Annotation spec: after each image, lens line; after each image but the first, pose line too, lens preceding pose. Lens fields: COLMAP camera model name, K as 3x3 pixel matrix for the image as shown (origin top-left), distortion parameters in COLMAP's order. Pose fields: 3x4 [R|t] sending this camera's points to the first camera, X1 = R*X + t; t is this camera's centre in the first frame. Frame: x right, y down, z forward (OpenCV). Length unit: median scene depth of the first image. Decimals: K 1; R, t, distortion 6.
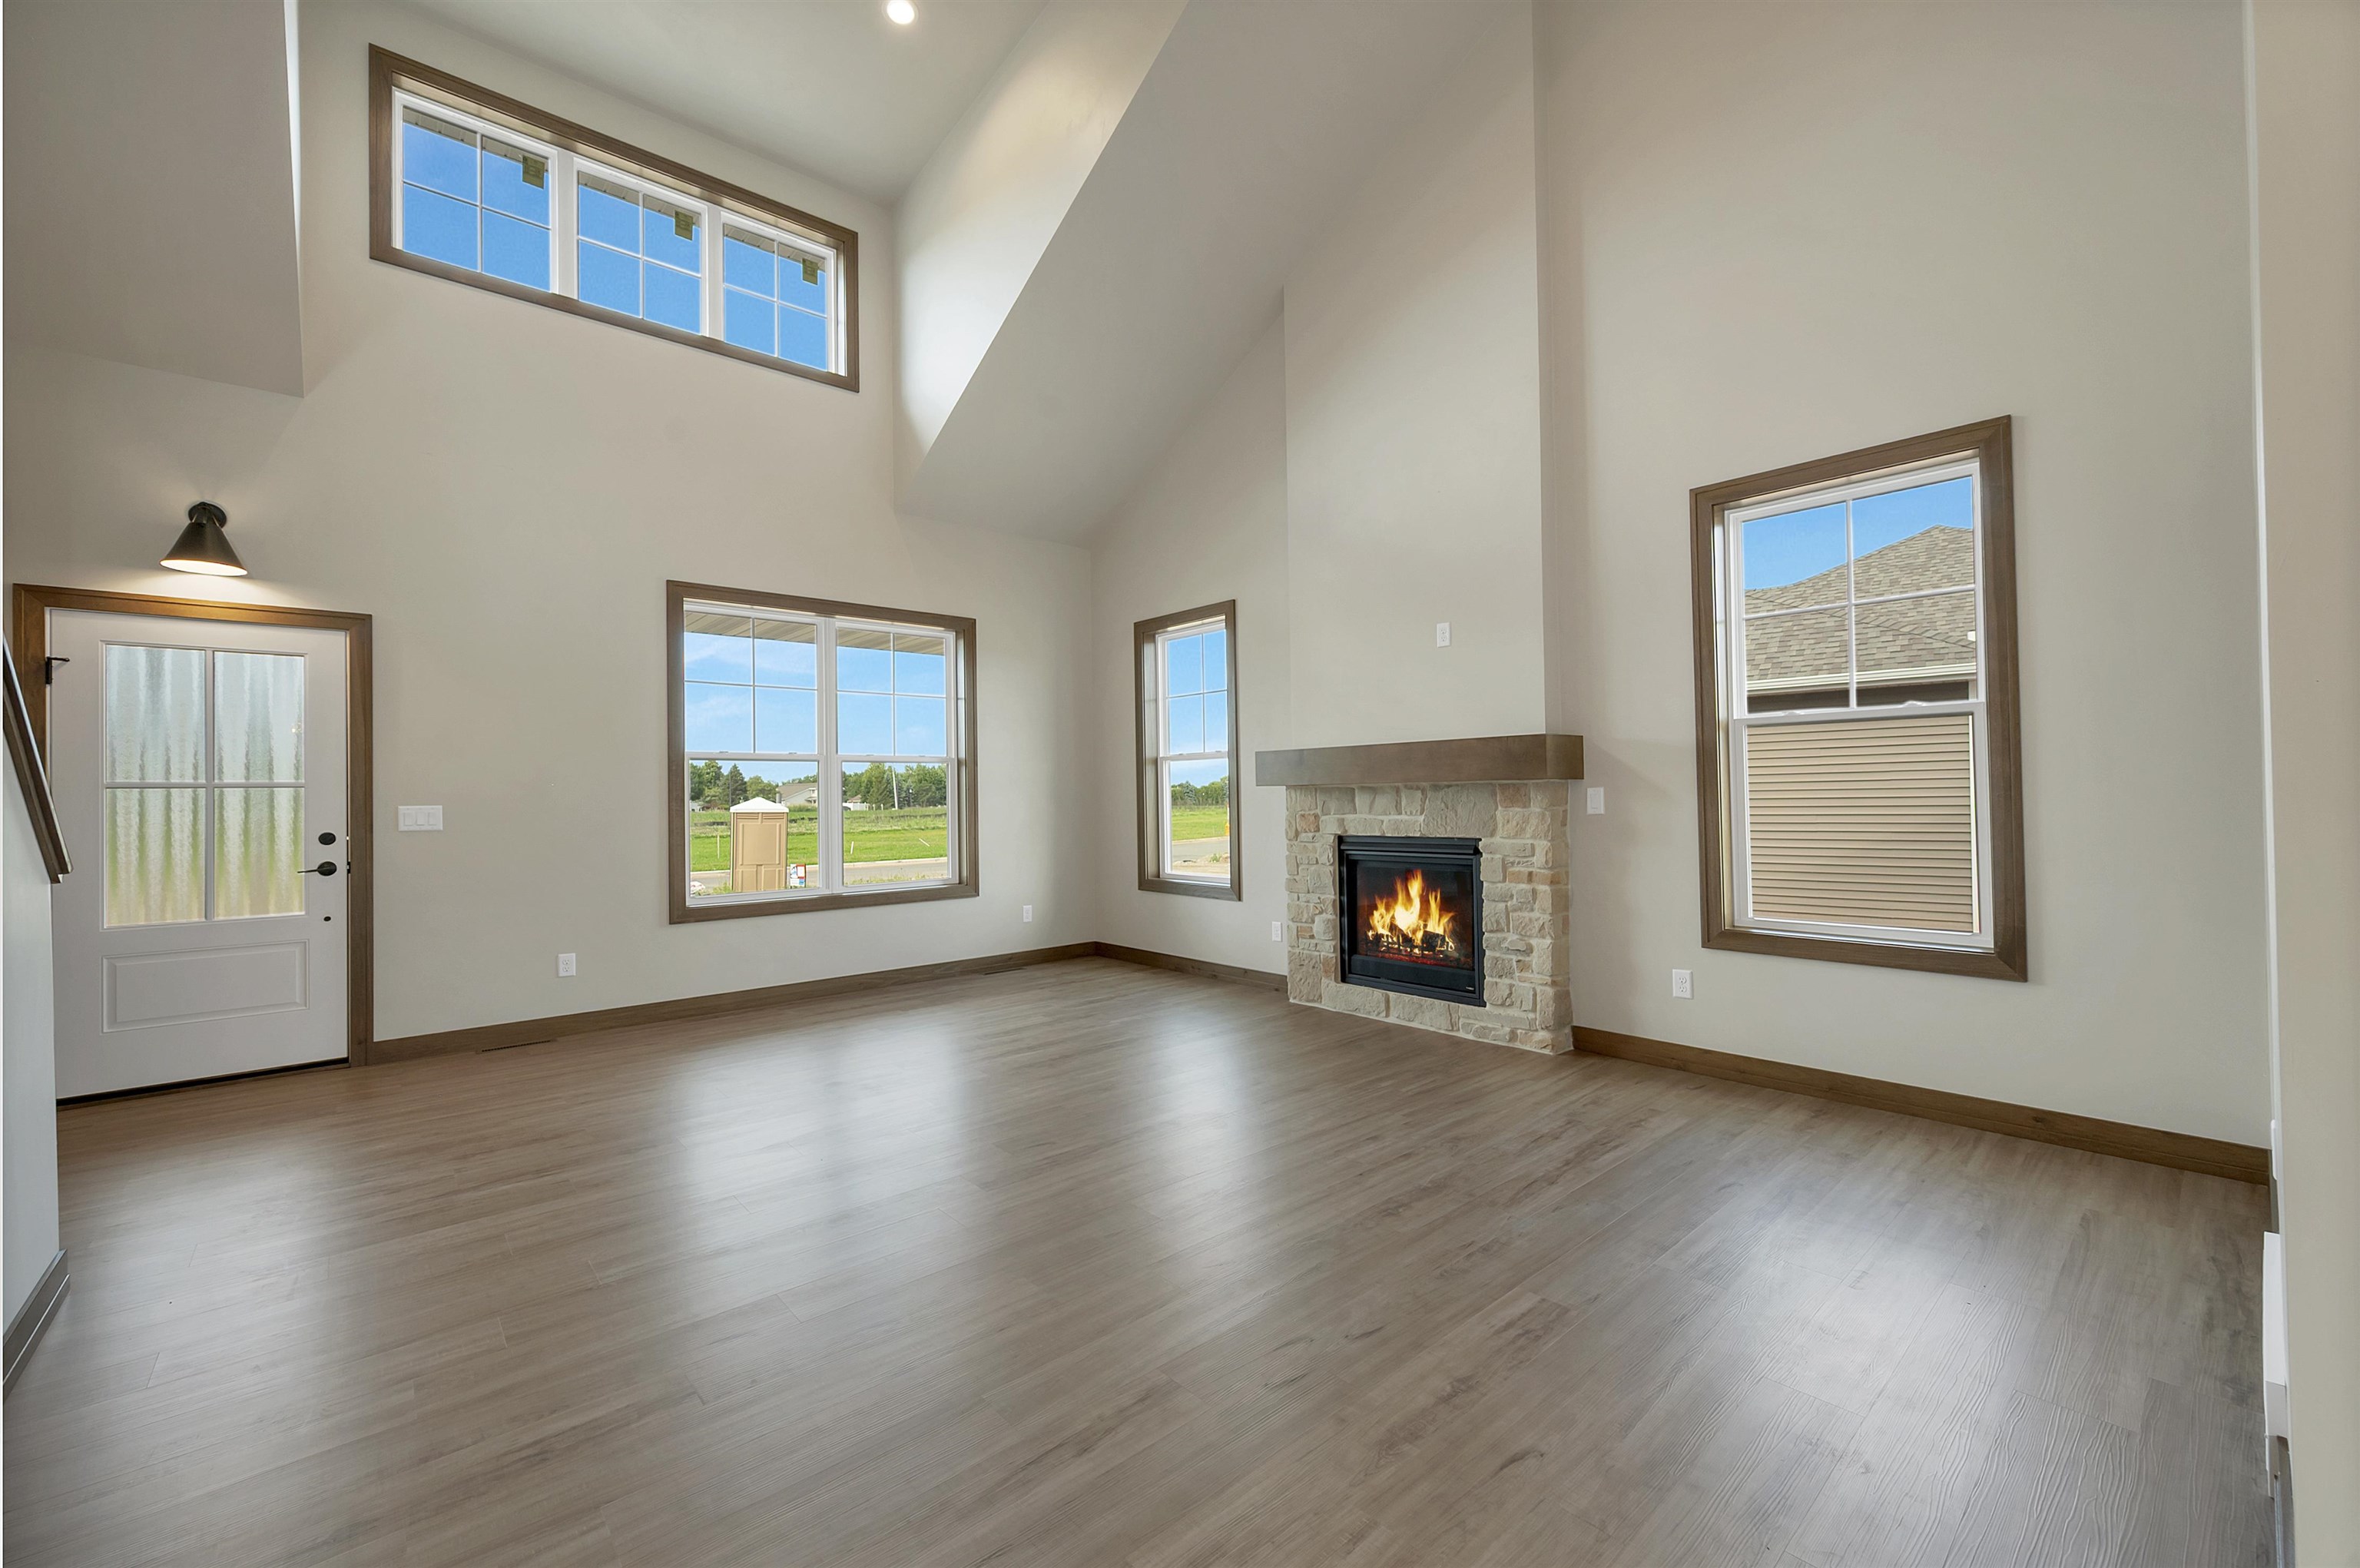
lens RADIAL K [[946.9, 0, 1187.1], [0, 946.9, 783.1], [0, 0, 1]] dist [-0.002564, 0.000049]
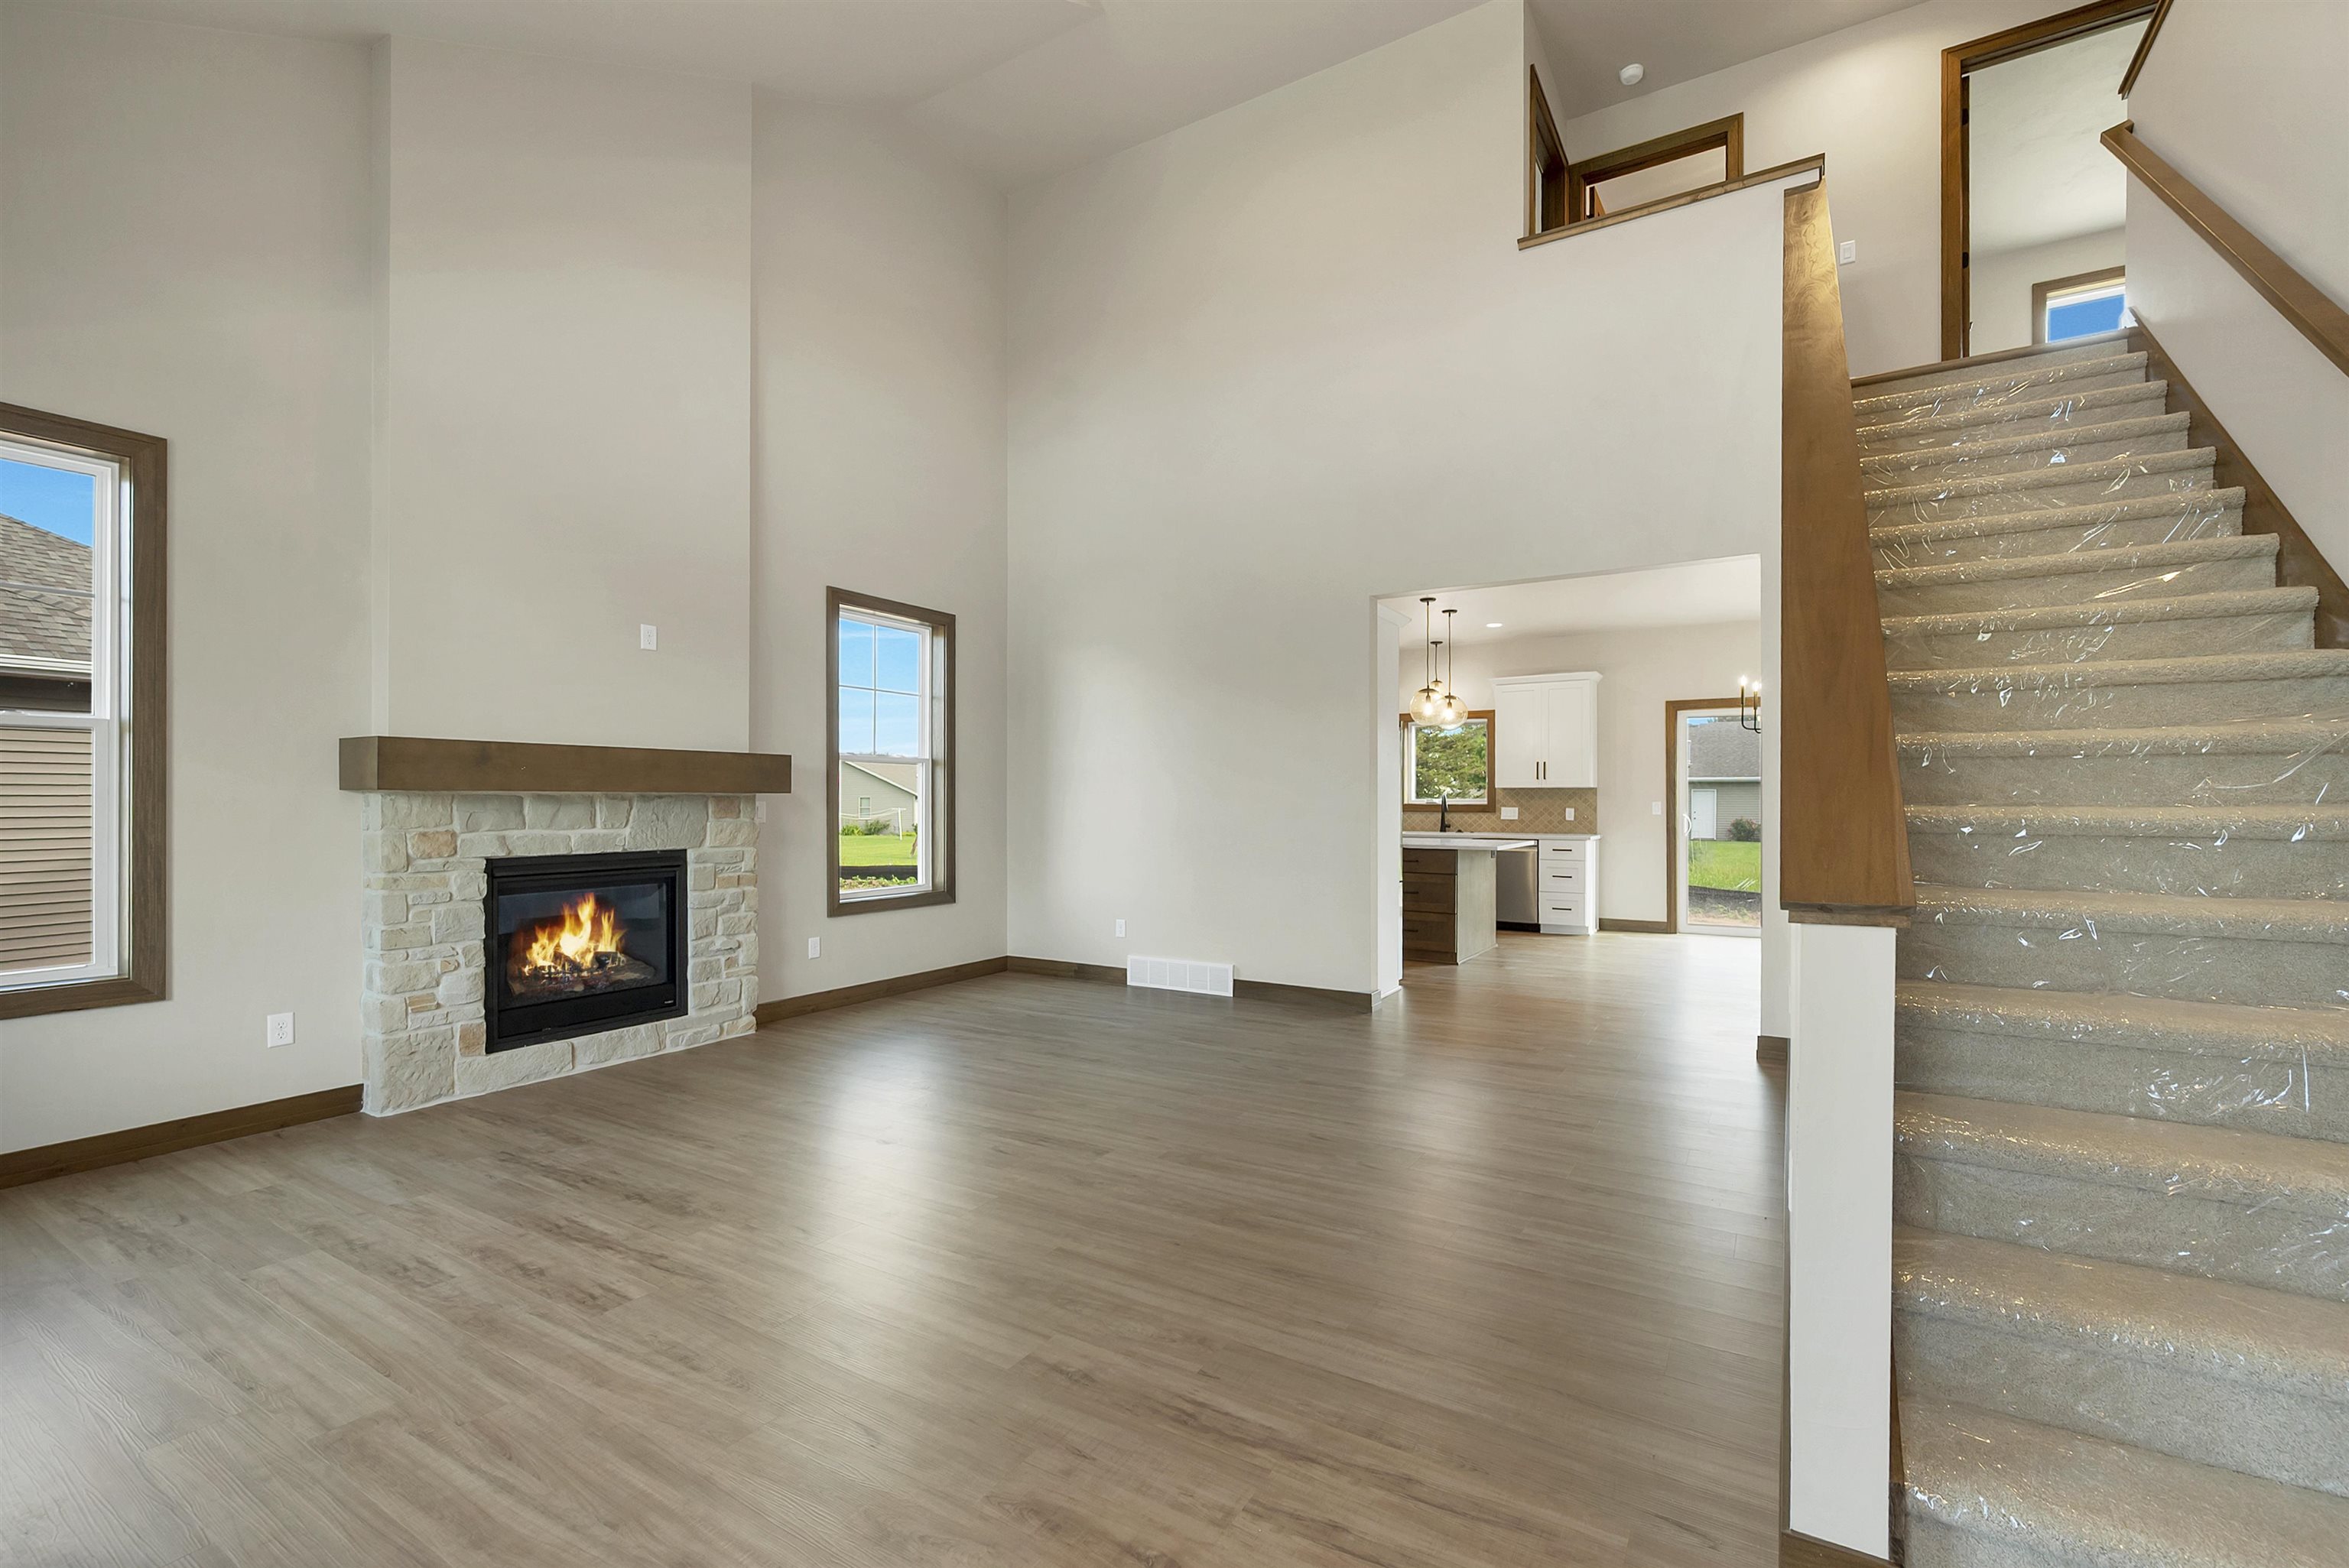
lens RADIAL K [[1000.1, 0, 1193.2], [0, 1000.1, 799.9], [0, 0, 1]] dist [0.000460, -0.000603]
pose [[-0.303870, 0.017020, 0.952561, -0.841903], [-0.008393, 0.999754, -0.020541, 0.021971], [-0.952676, -0.014236, -0.303653, 0.776337]]
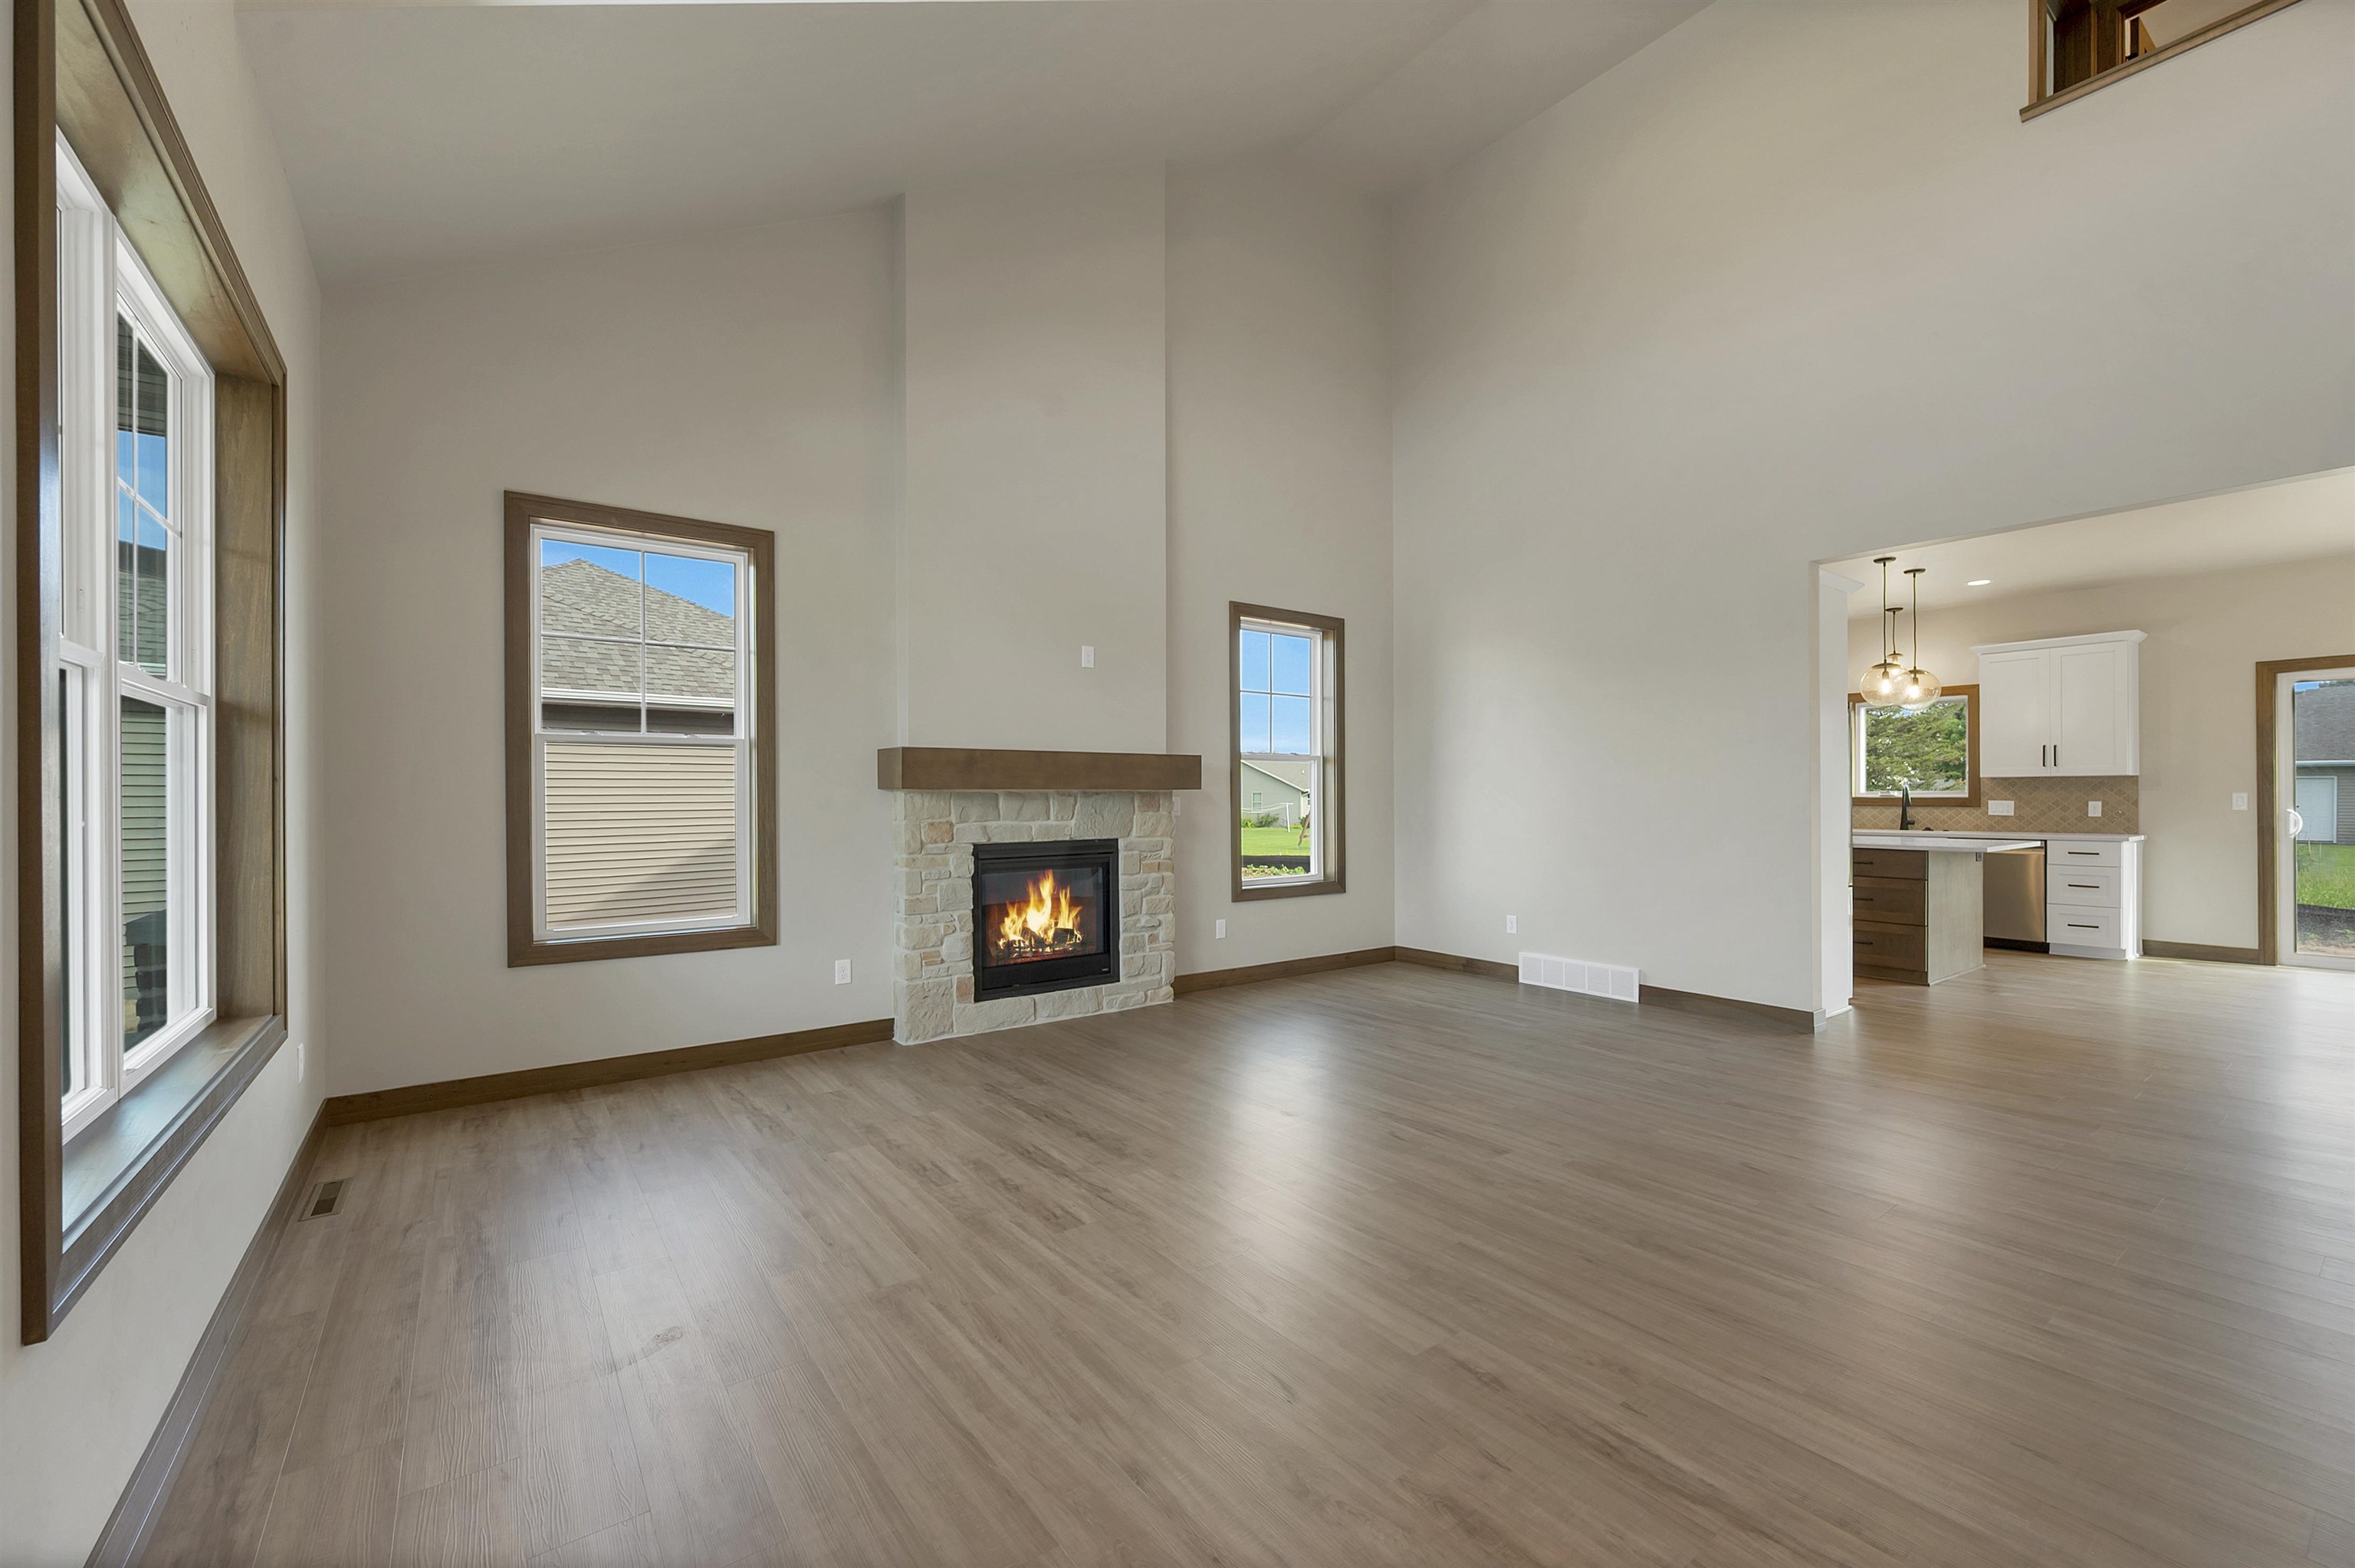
lens RADIAL K [[958.2, 0, 1183.1], [0, 958.2, 799.4], [0, 0, 1]] dist [0.000370, -0.000189]
pose [[0.084910, 0.012585, 0.996309, -0.831385], [-0.010954, 0.999872, -0.011696, 0.021967], [-0.996328, -0.009921, 0.085037, 0.786068]]
